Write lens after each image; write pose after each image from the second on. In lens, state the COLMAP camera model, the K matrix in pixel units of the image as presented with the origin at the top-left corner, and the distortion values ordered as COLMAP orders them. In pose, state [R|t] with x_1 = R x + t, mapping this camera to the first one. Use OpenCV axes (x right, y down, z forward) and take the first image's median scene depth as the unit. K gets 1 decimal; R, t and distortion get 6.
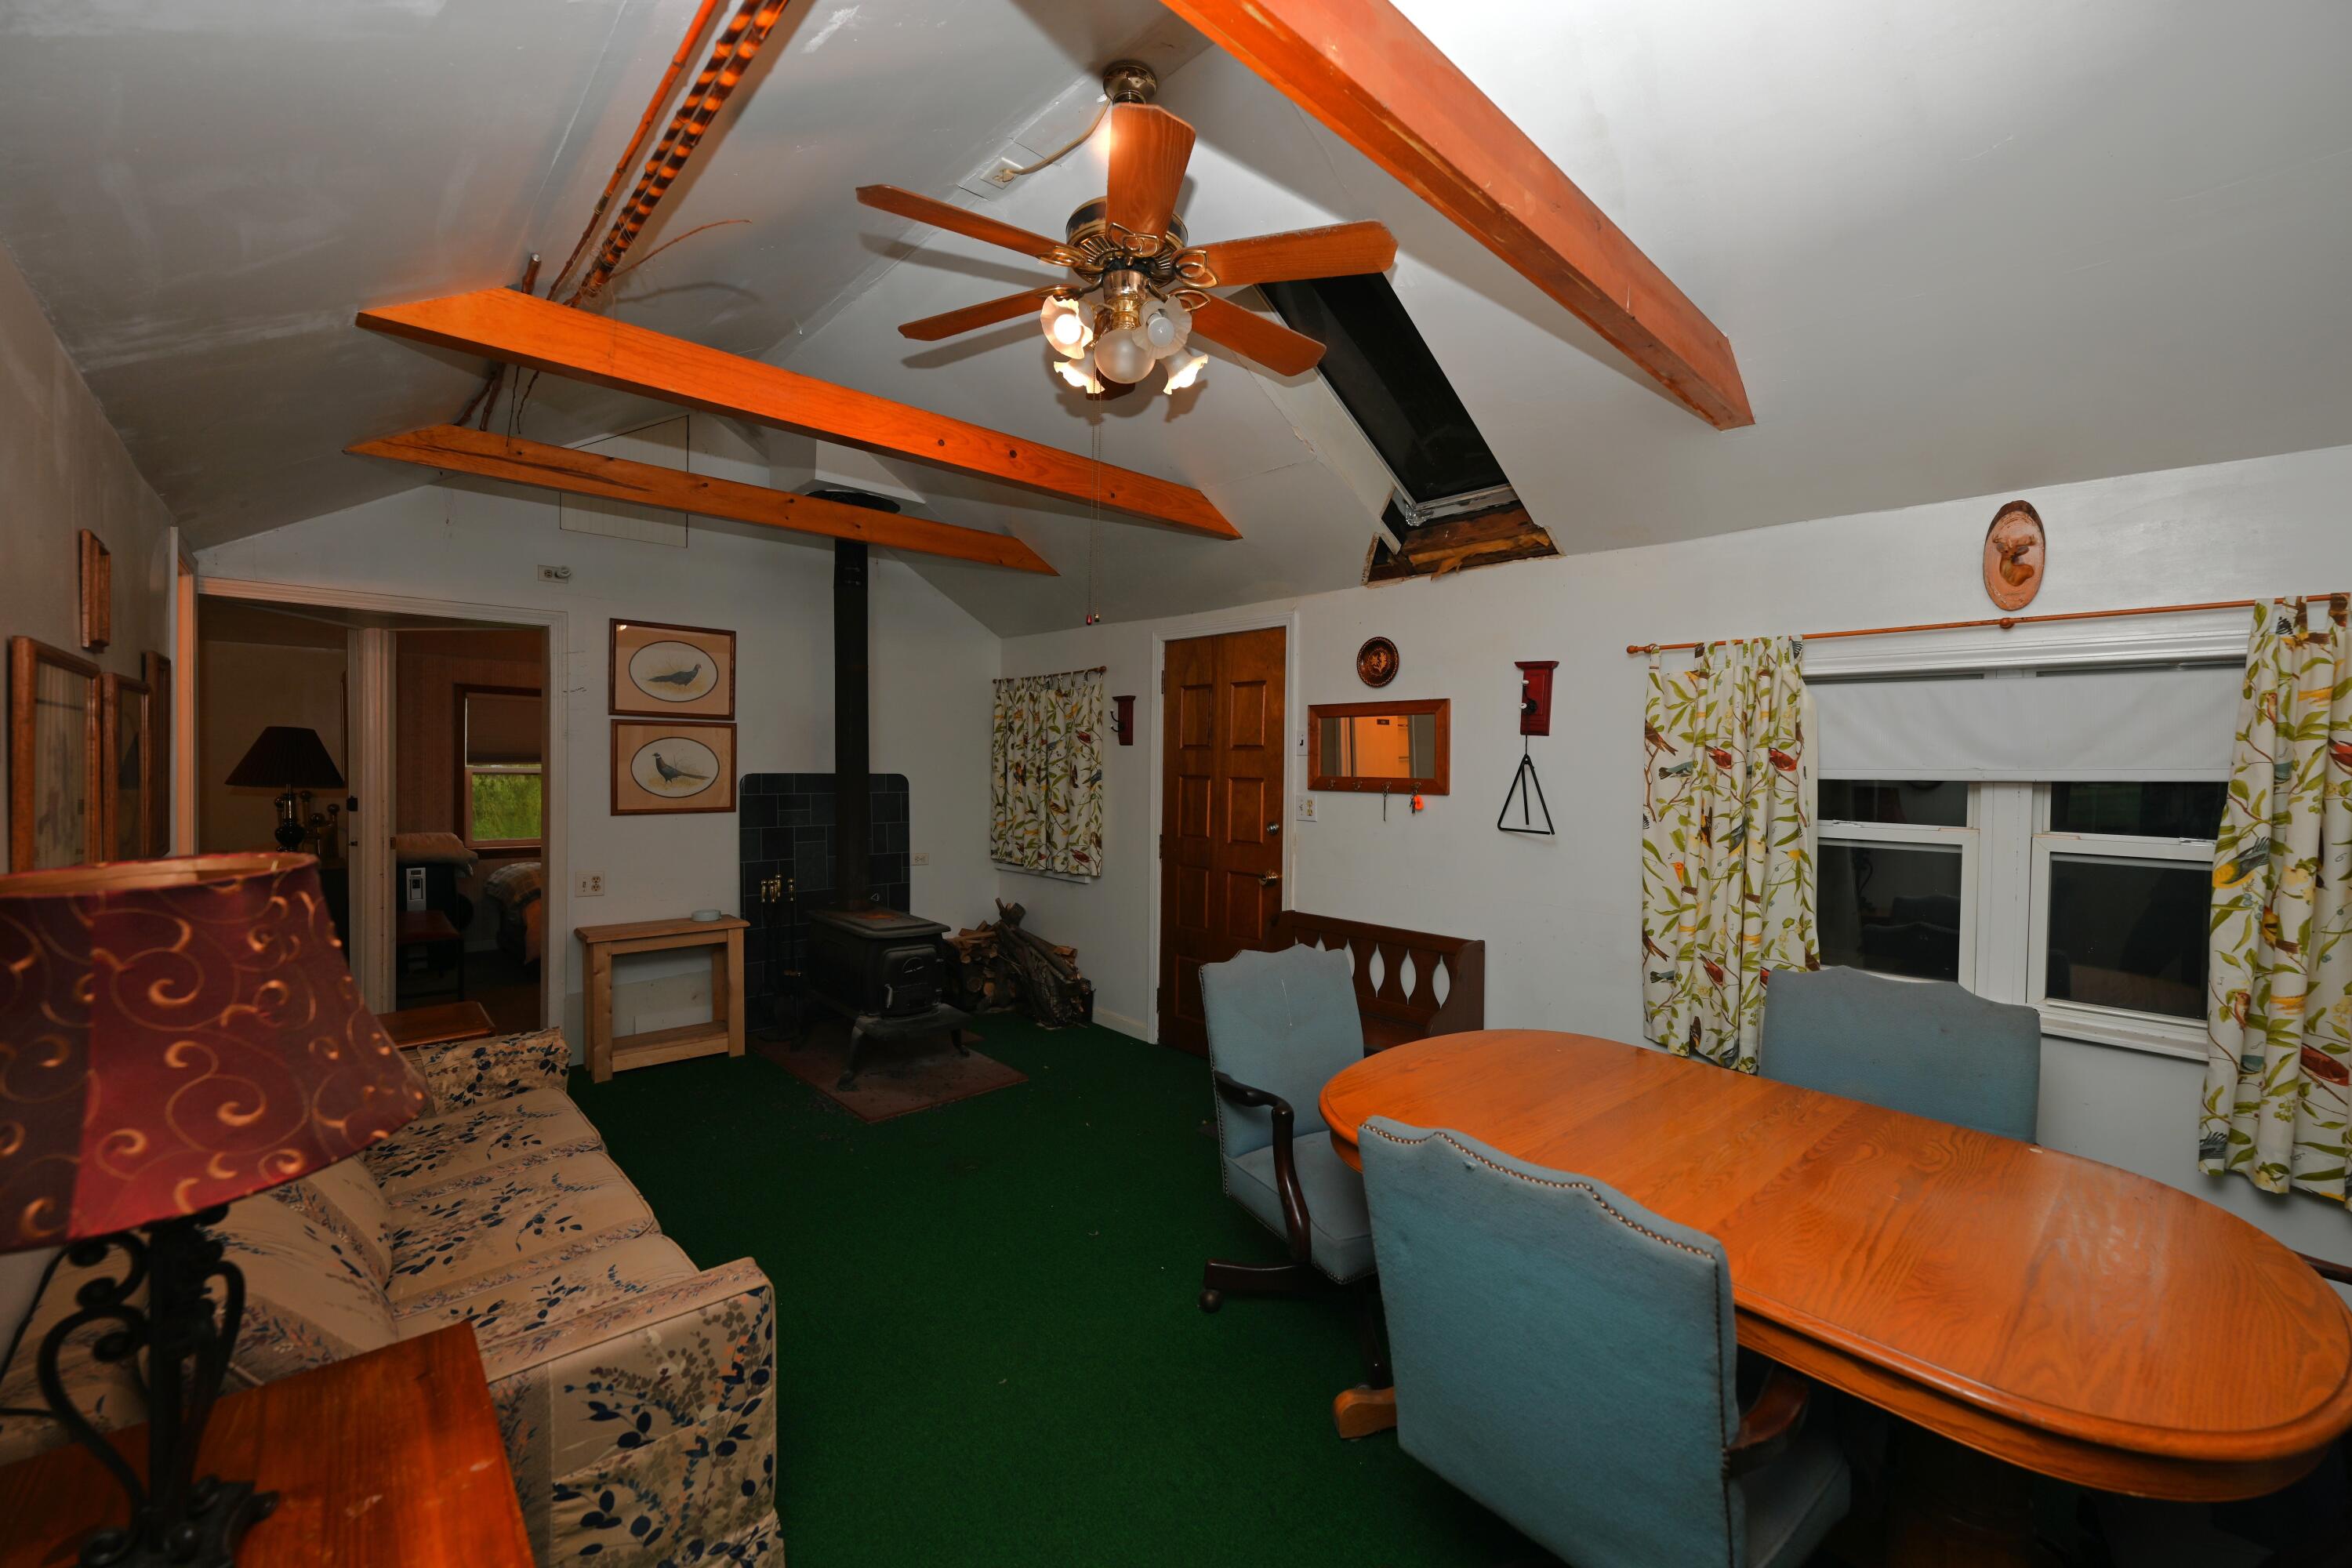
lens RADIAL K [[931.0, 0, 1182.0], [0, 931.0, 778.7], [0, 0, 1]] dist [-0.003187, 0.001158]
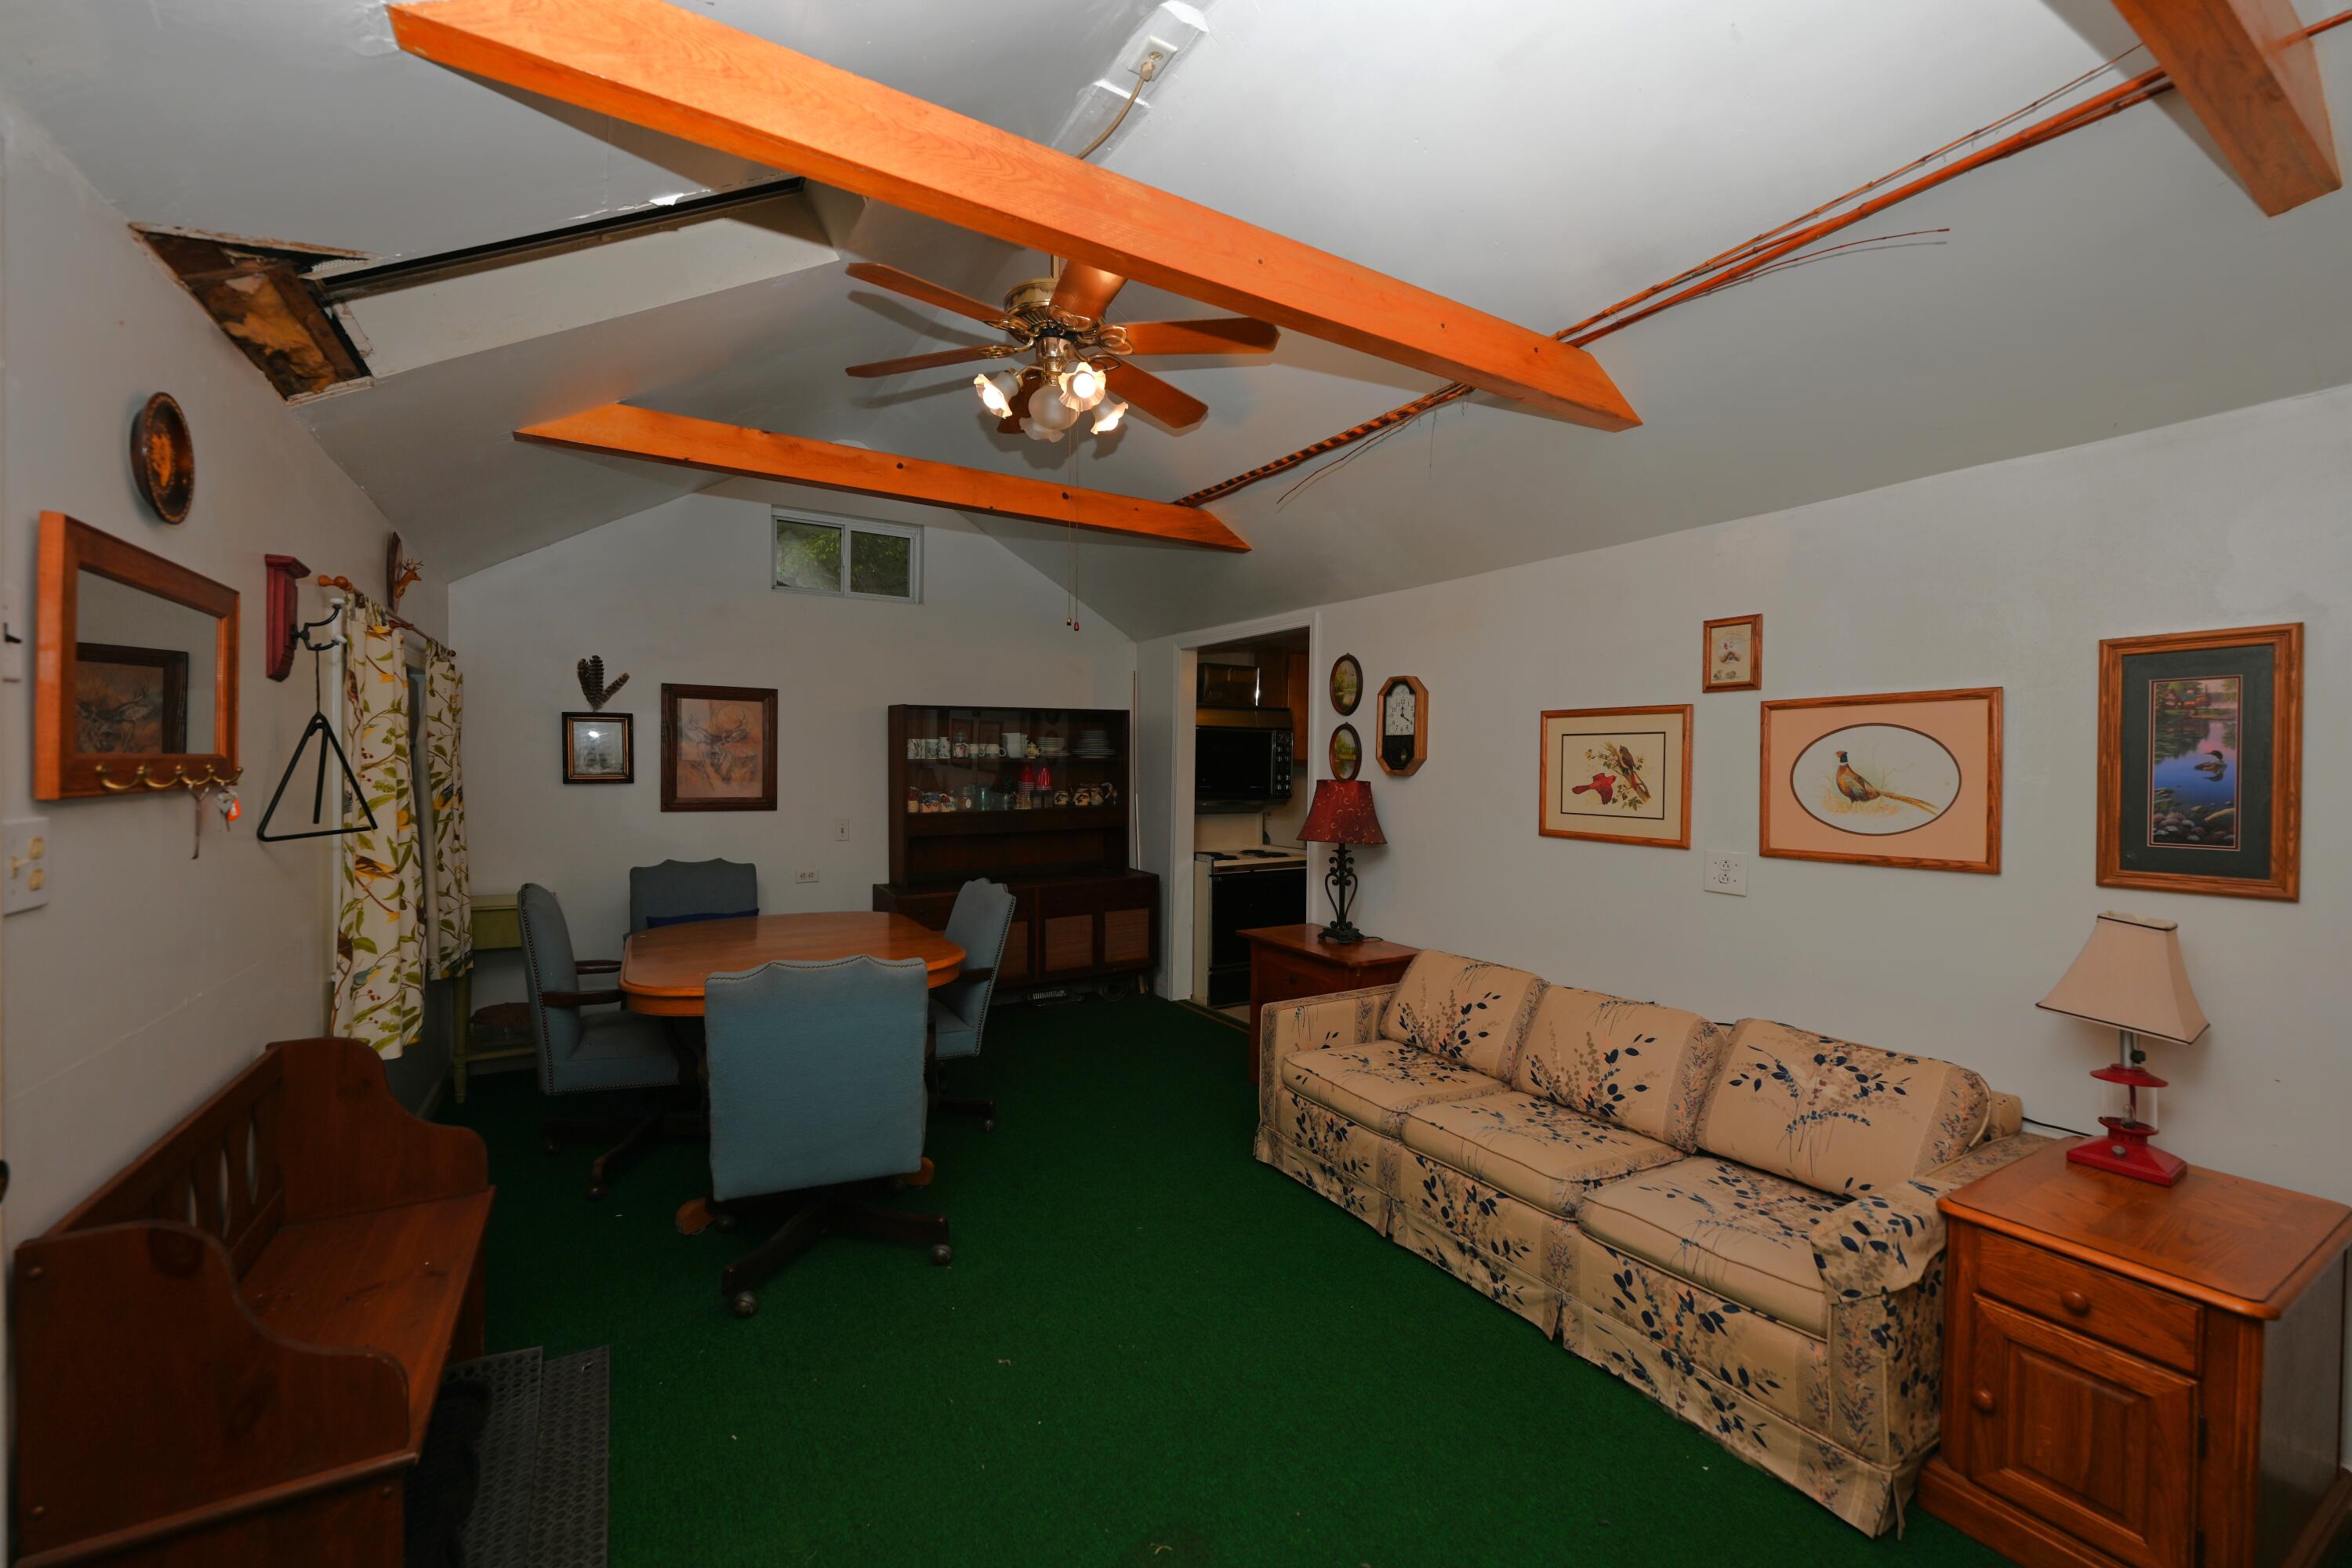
lens RADIAL K [[931.0, 0, 1185.9], [0, 931.0, 780.9], [0, 0, 1]] dist [-0.003187, 0.001158]
pose [[-0.978982, -0.028131, 0.201998, -0.272124], [-0.020880, 0.999062, 0.037939, -0.013053], [-0.202875, 0.032924, -0.978651, 1.215145]]
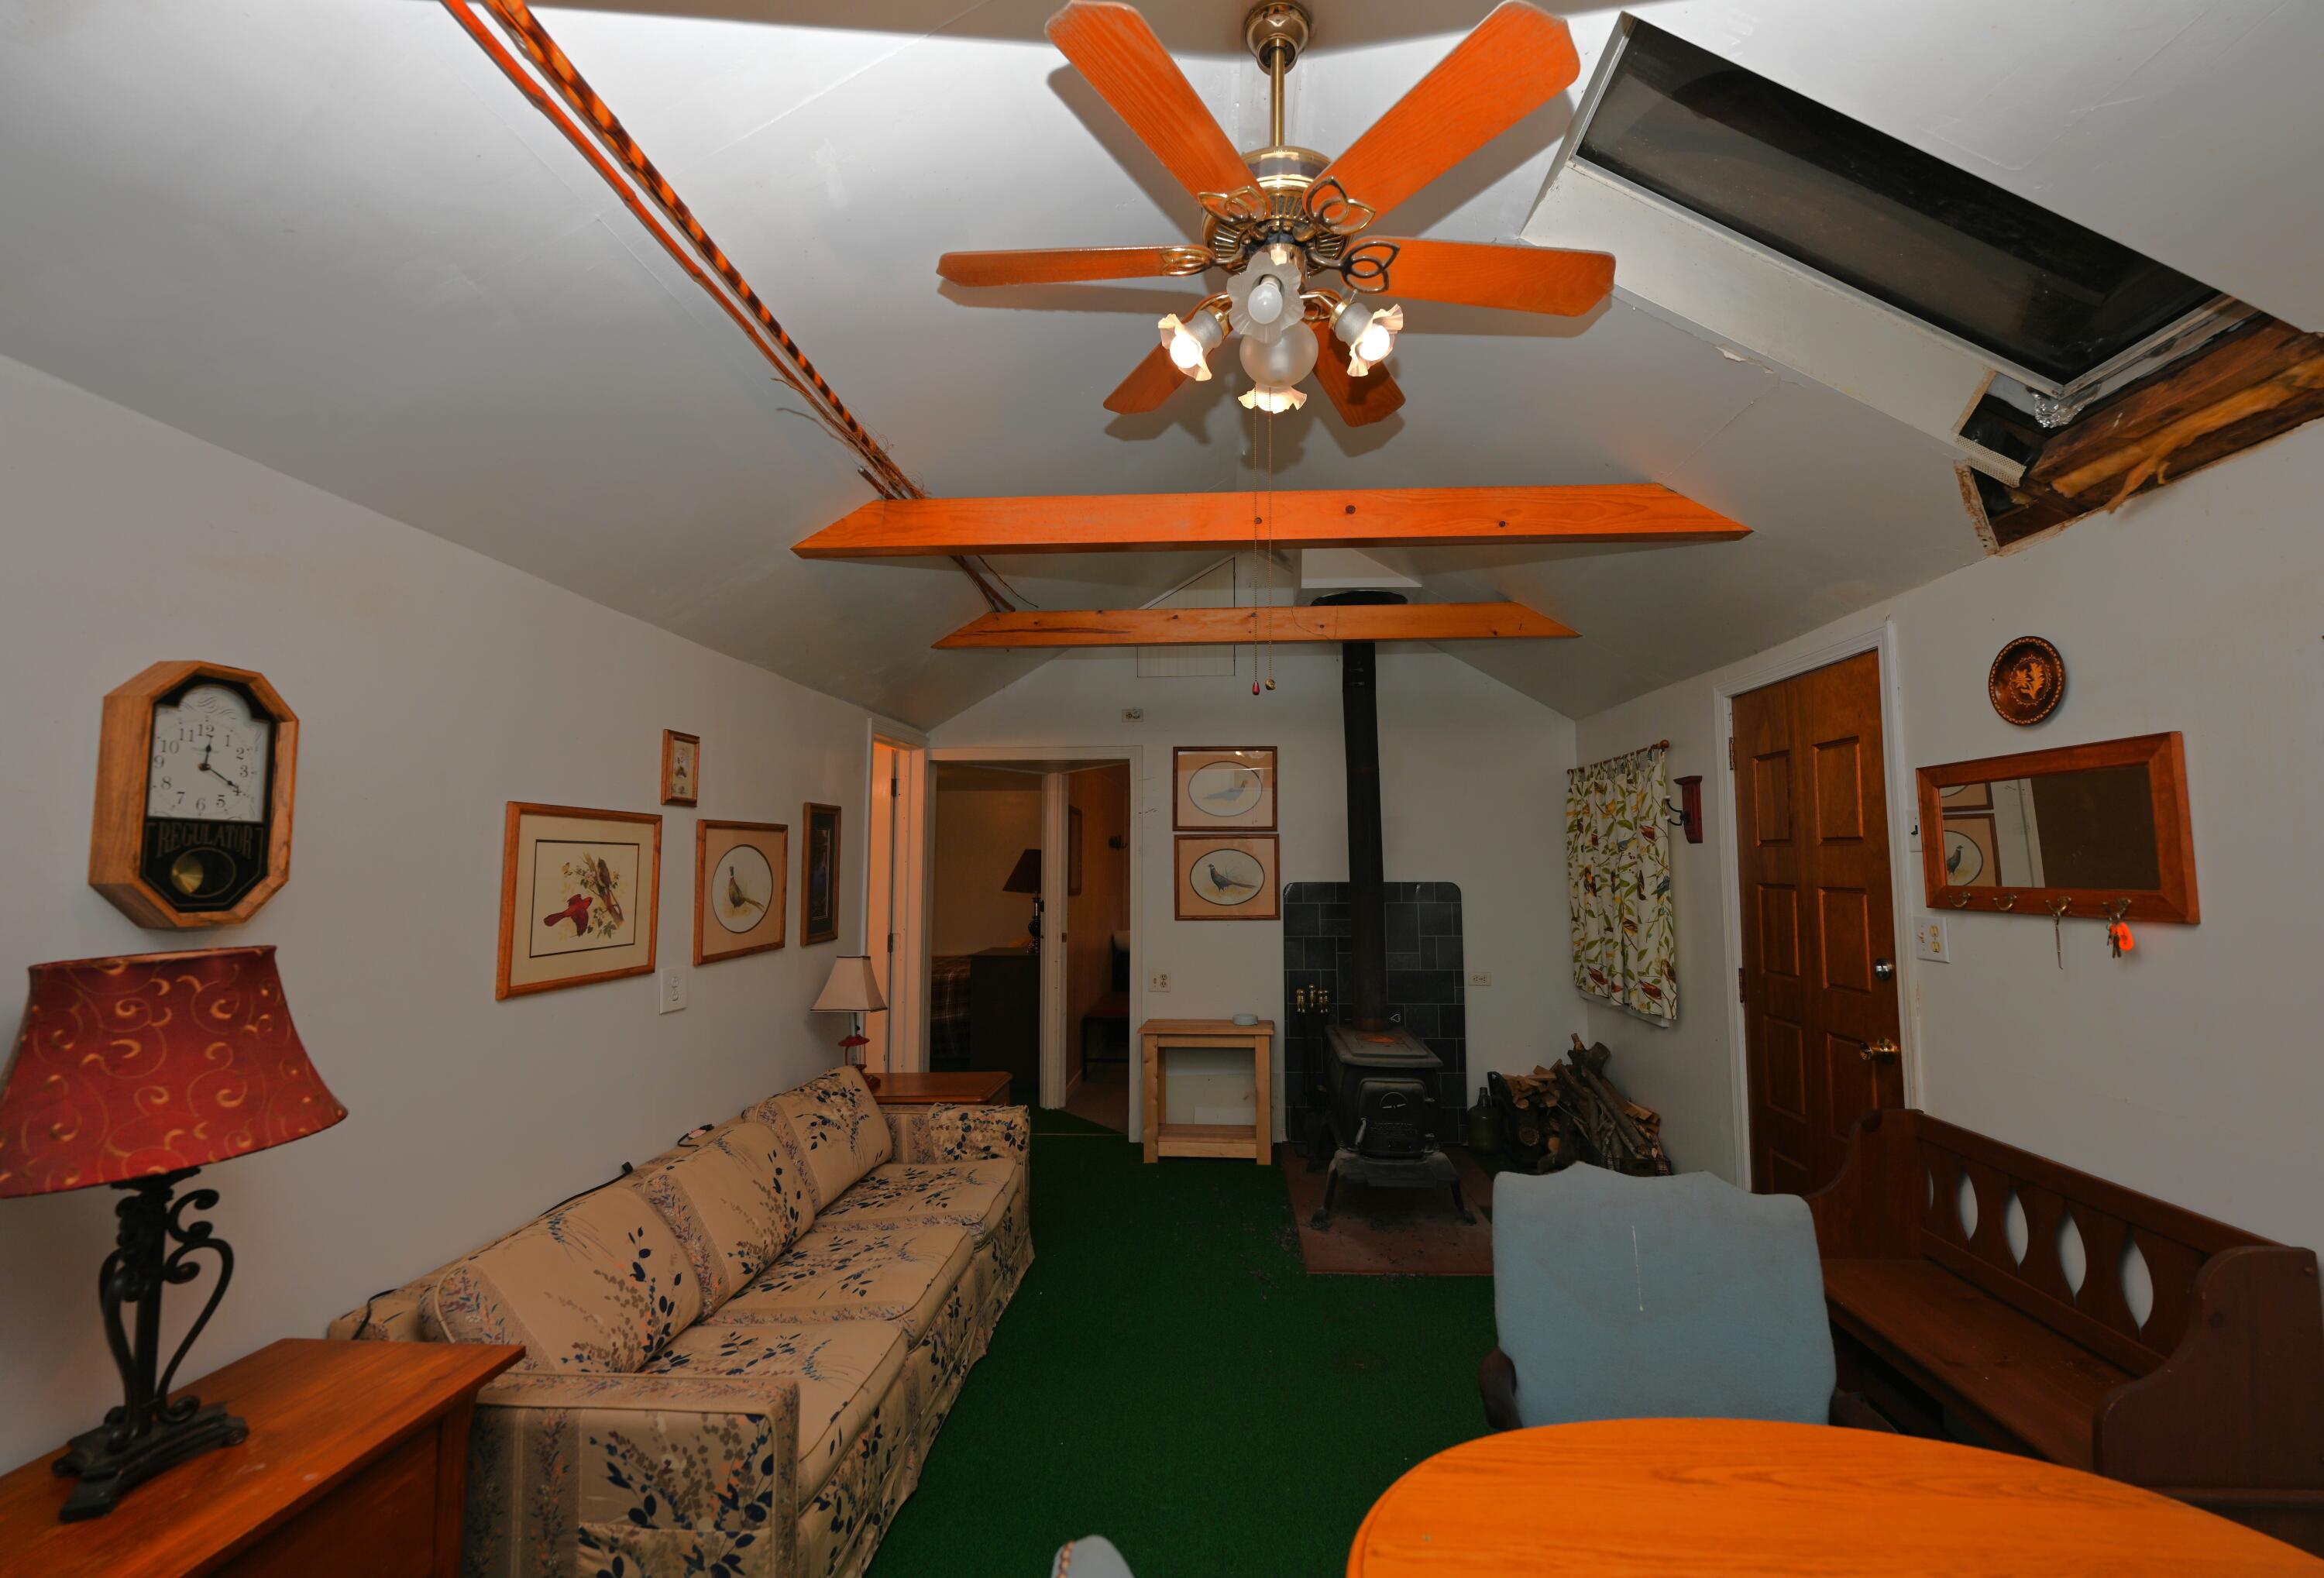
lens RADIAL K [[939.5, 0, 1194.2], [0, 939.5, 797.3], [0, 0, 1]] dist [-0.002411, 0.000667]
pose [[0.696839, -0.066642, -0.714124, 0.243044], [-0.000213, 0.995655, -0.093123, -0.003092], [0.717227, 0.065044, 0.693797, 0.238194]]
